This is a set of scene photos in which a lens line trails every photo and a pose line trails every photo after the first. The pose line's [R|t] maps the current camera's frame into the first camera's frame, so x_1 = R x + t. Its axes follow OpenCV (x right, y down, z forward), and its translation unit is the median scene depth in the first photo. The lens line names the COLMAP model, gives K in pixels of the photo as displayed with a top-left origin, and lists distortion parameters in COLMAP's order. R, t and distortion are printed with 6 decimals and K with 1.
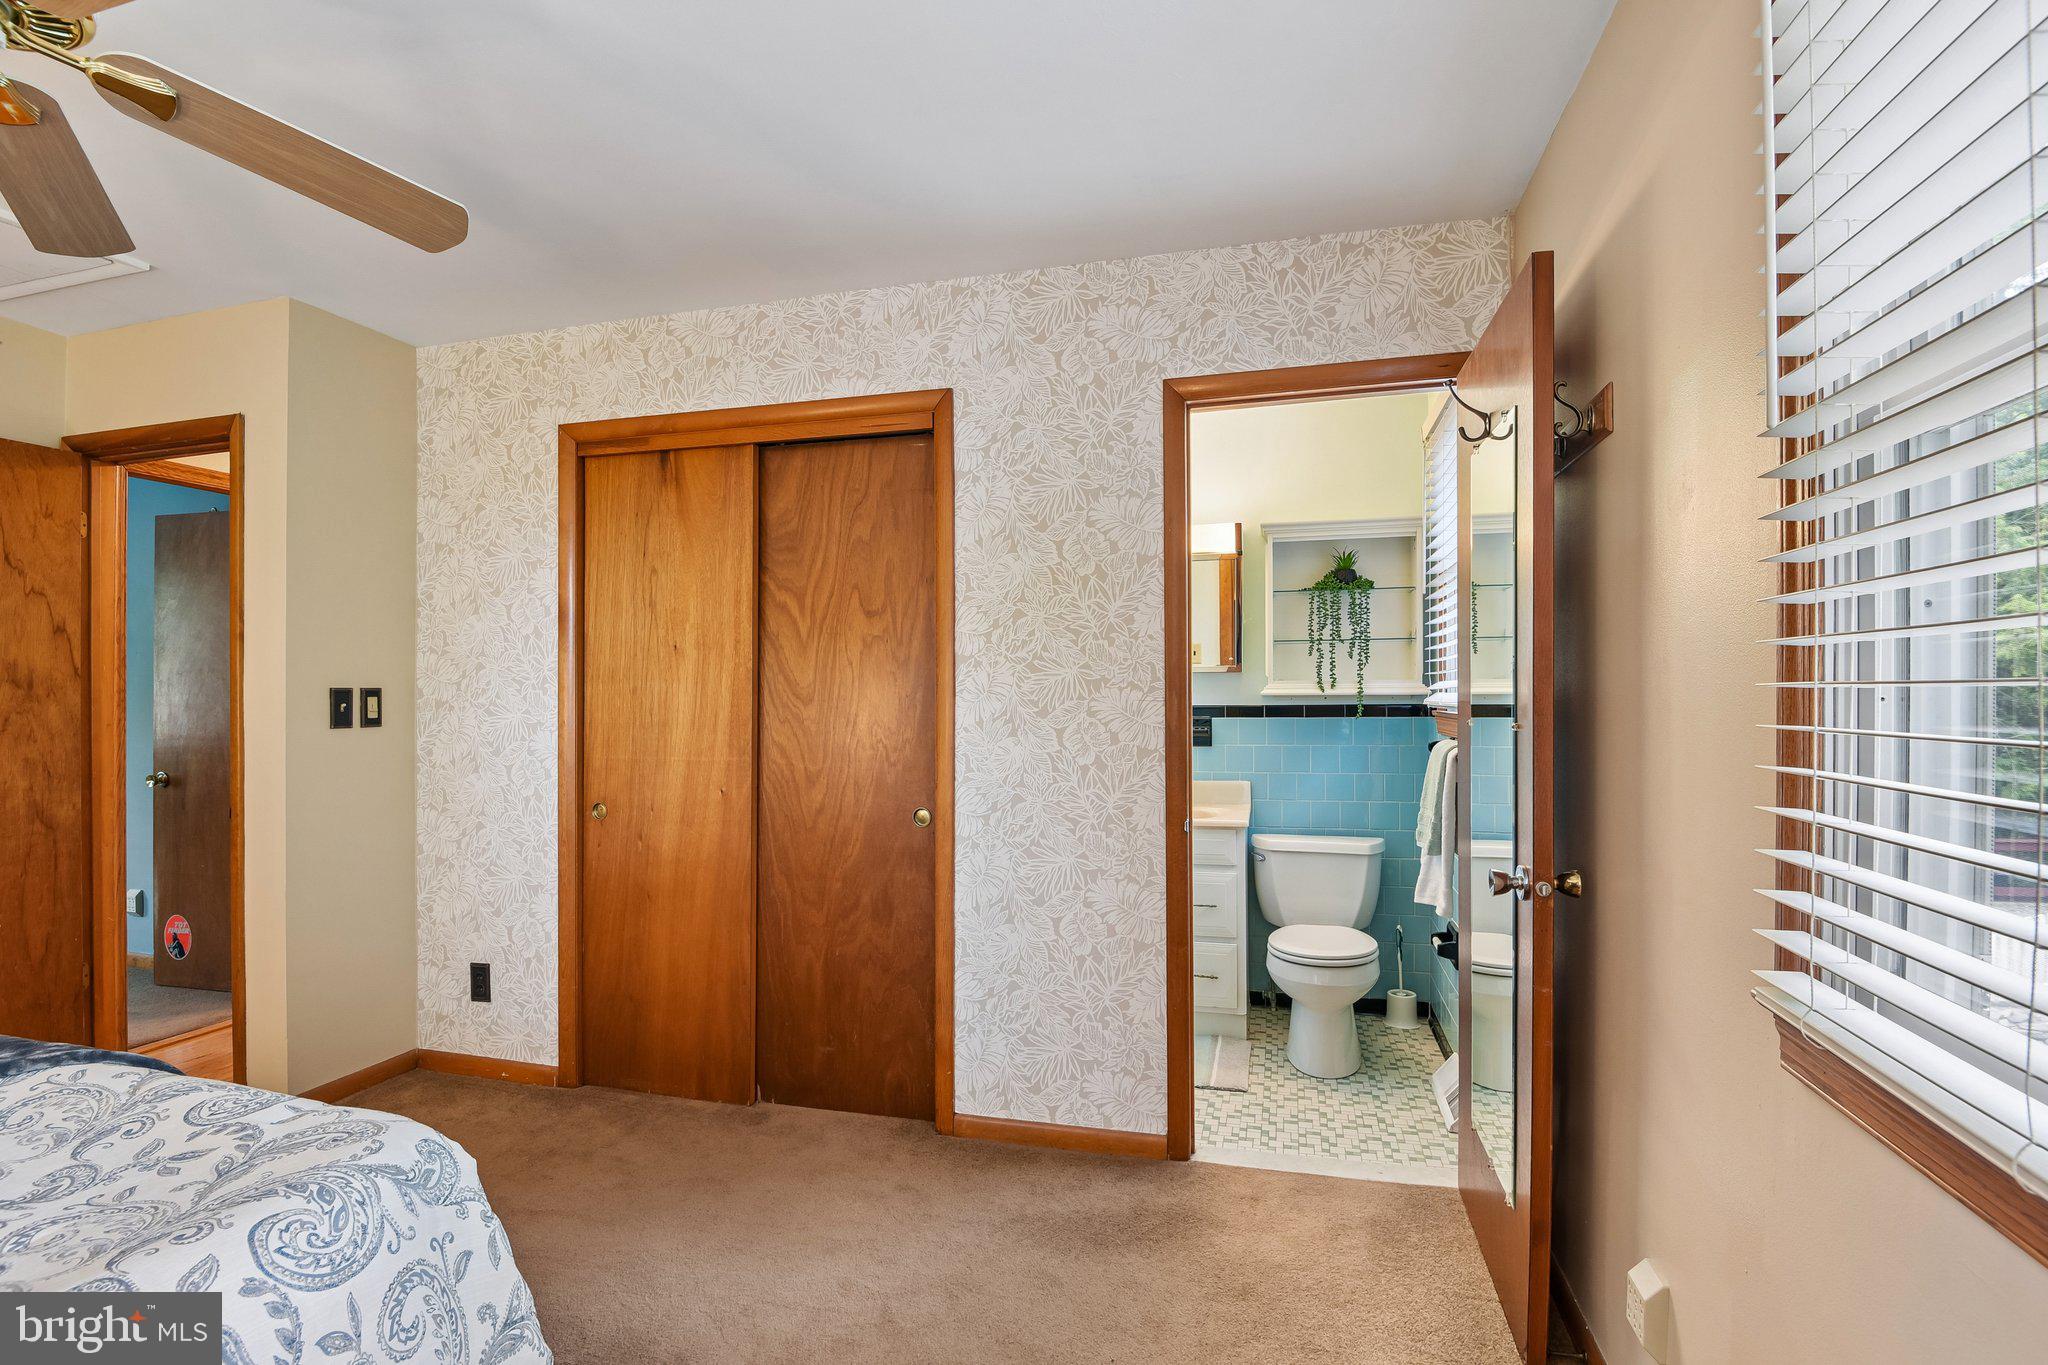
lens RADIAL K [[963.2, 0, 1024.8], [0, 963.2, 680.1], [0, 0, 1]] dist [-0.019776, -0.014919]
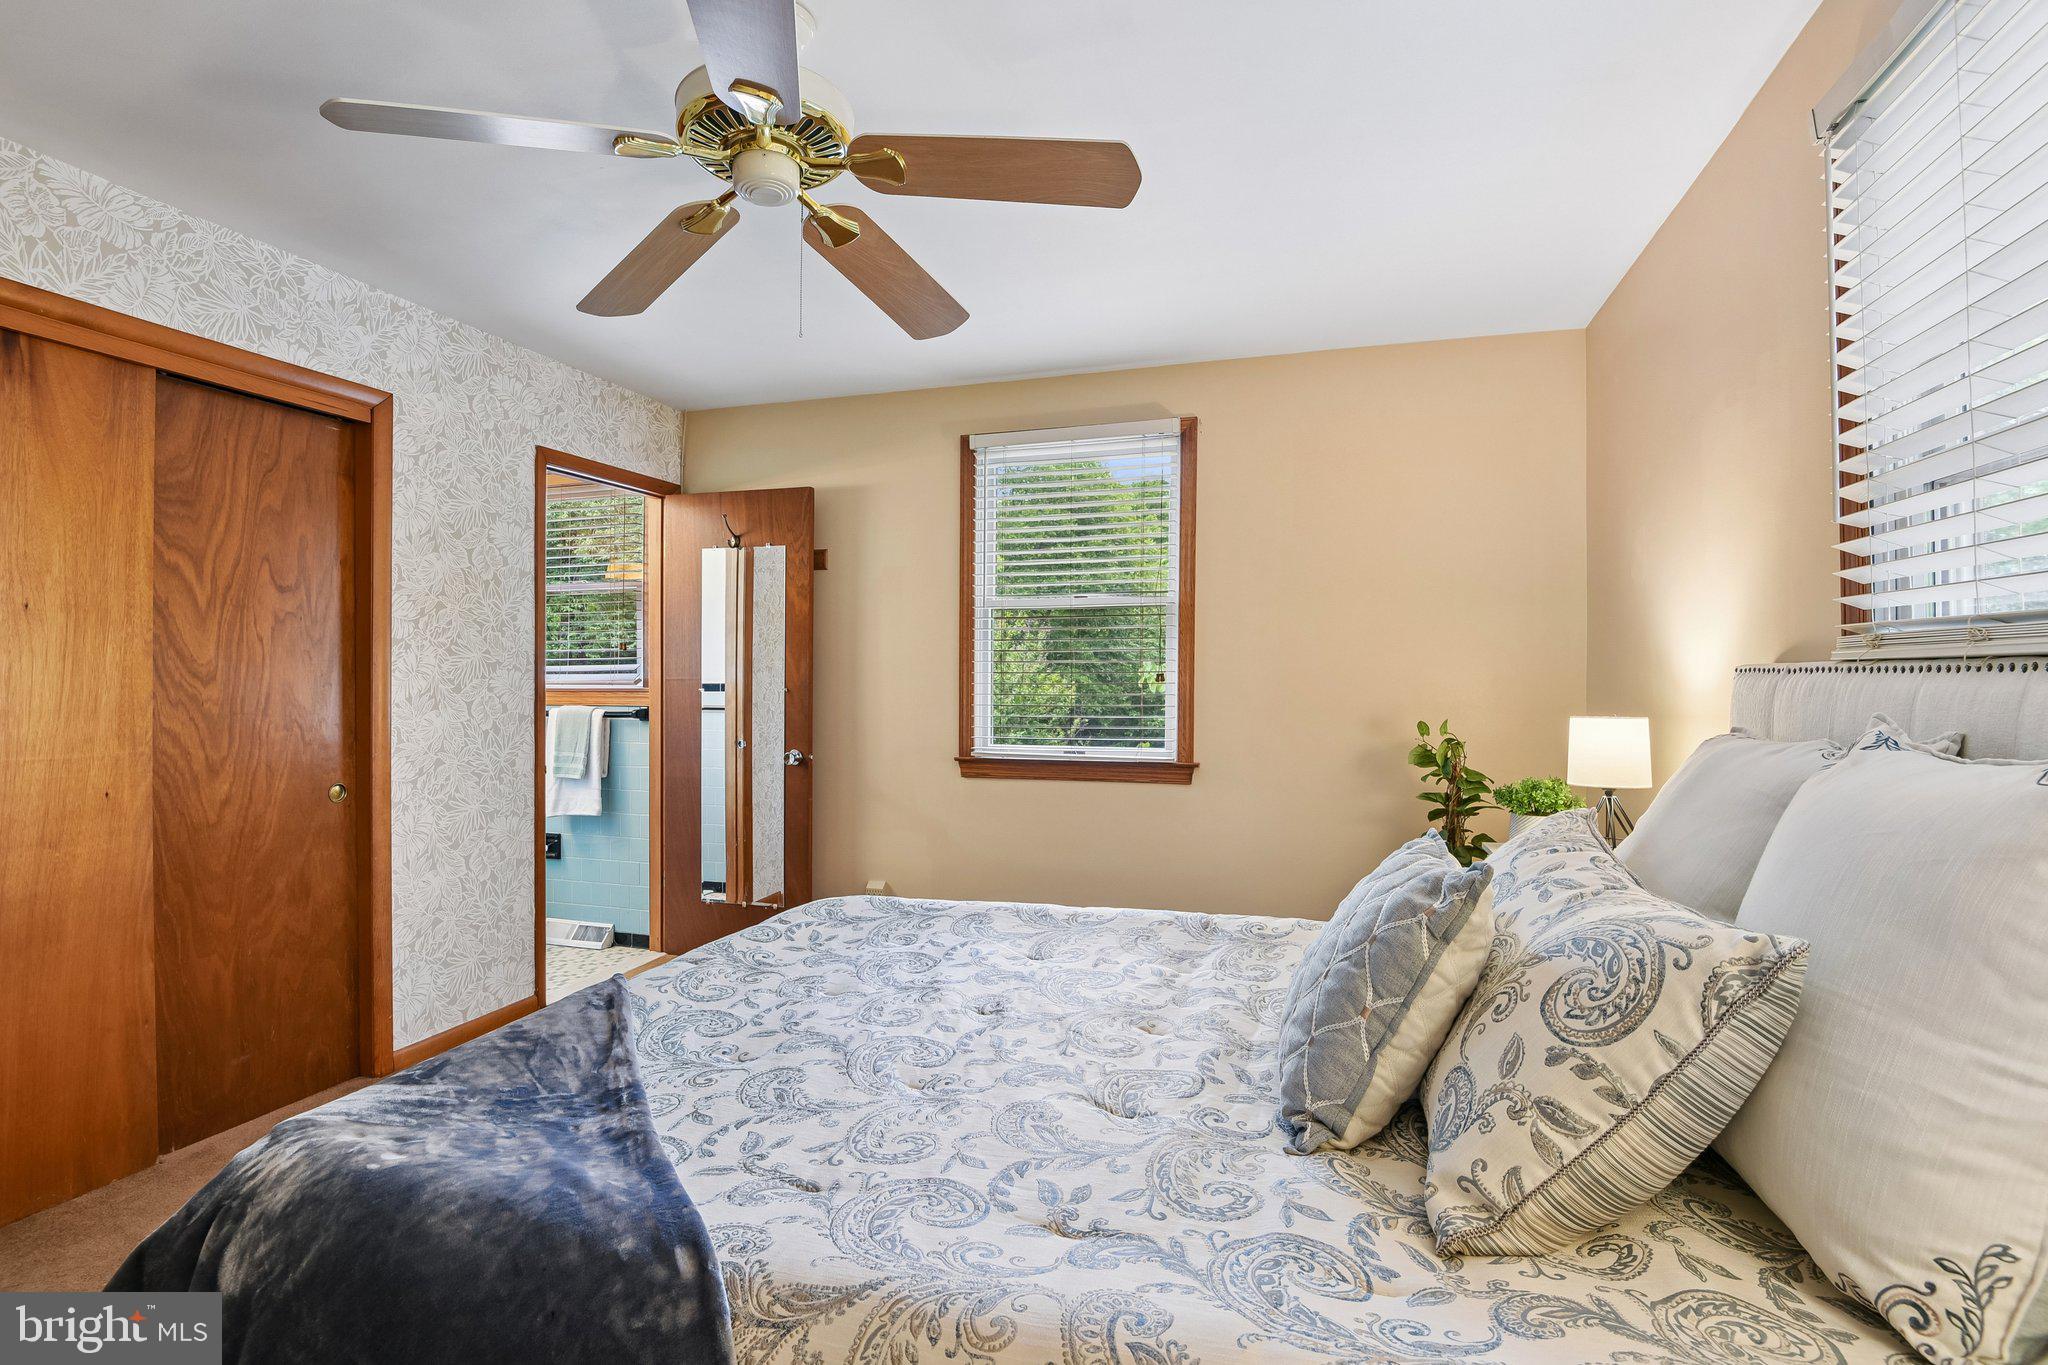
lens RADIAL K [[963.2, 0, 1031.3], [0, 963.2, 672.3], [0, 0, 1]] dist [-0.019776, -0.014919]
pose [[0.029475, 0.008270, 0.999531, -1.074849], [-0.010010, 0.999918, -0.007978, 0.014130], [-0.999515, -0.009770, 0.029556, 0.223970]]
